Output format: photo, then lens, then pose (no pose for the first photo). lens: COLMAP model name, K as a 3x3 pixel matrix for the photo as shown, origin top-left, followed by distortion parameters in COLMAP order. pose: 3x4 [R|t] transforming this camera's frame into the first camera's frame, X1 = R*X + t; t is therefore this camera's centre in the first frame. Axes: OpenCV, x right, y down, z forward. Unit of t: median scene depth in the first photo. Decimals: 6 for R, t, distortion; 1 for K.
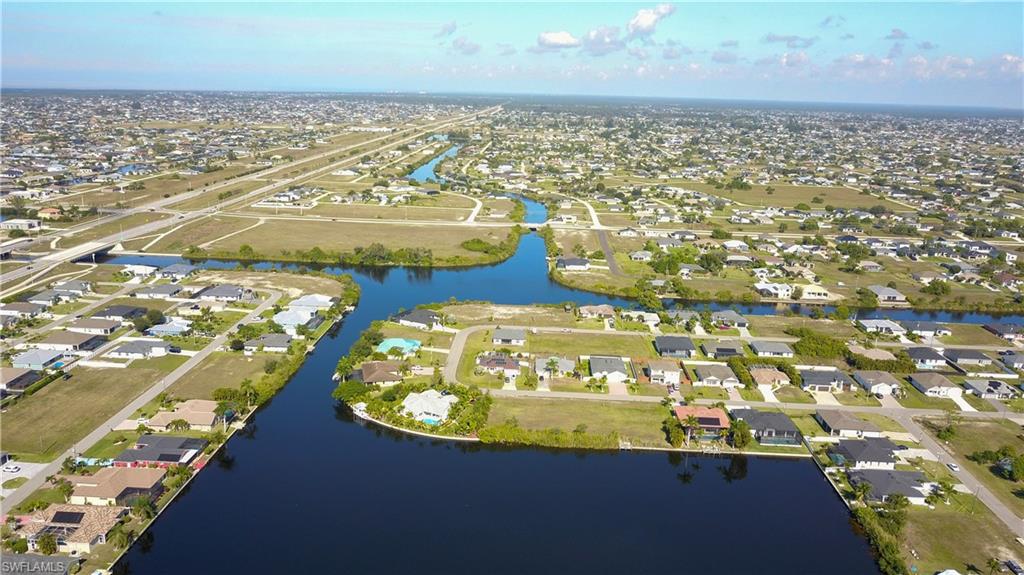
lens RADIAL K [[788.6, 0, 504.0], [0, 788.6, 299.0], [0, 0, 1]] dist [0.016378, -0.034576]
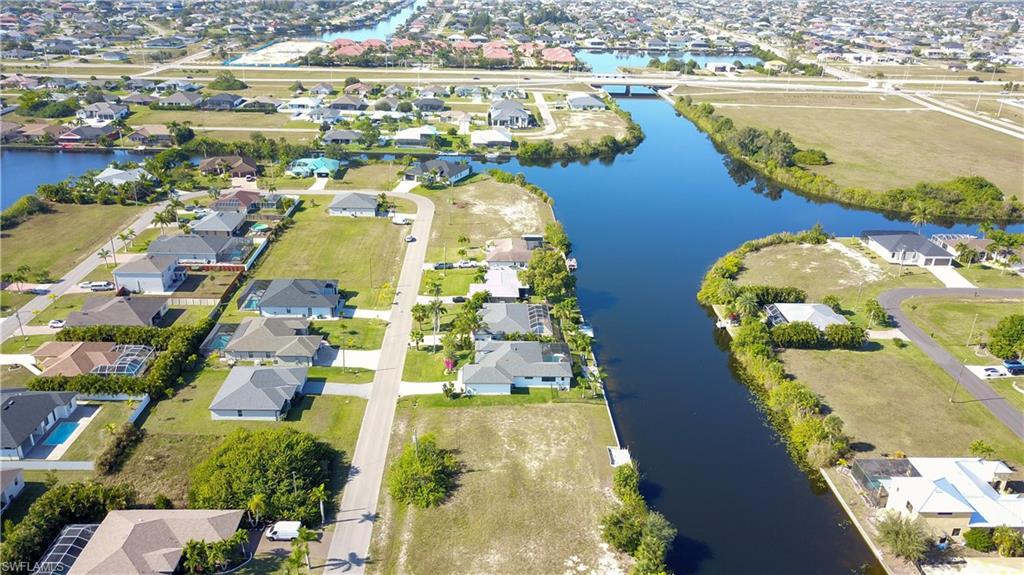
lens RADIAL K [[788.6, 0, 504.0], [0, 788.6, 299.0], [0, 0, 1]] dist [0.016378, -0.034576]
pose [[0.079331, 0.369475, -0.925848, 0.659266], [-0.277095, 0.900345, 0.335555, -0.140347], [0.957562, 0.229928, 0.173805, 0.969981]]
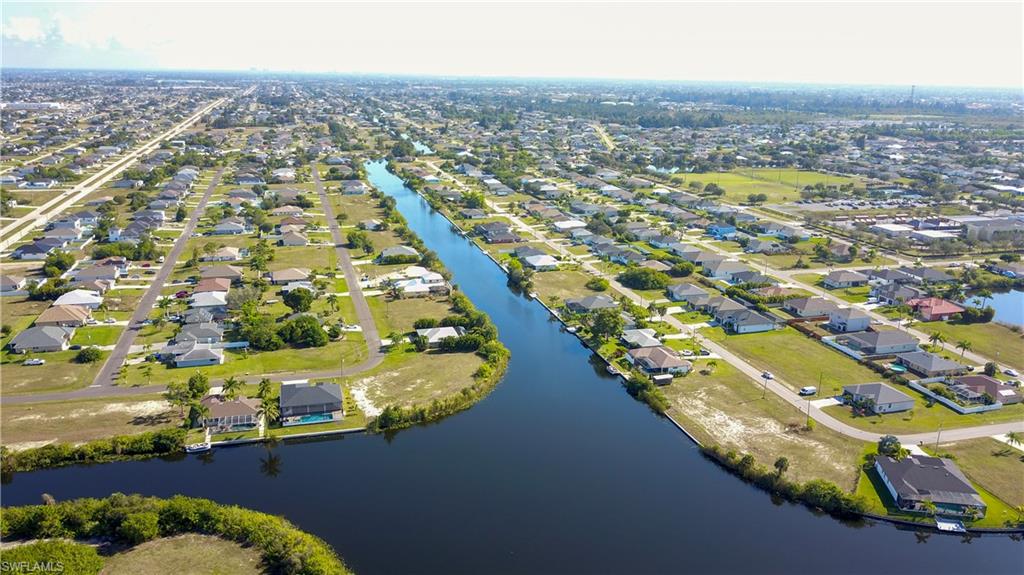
lens RADIAL K [[788.6, 0, 504.0], [0, 788.6, 299.0], [0, 0, 1]] dist [0.016378, -0.034576]
pose [[-0.311814, -0.294655, 0.903300, -0.433772], [0.224595, 0.900899, 0.371401, -0.314650], [-0.923217, 0.318684, -0.214735, 1.321820]]
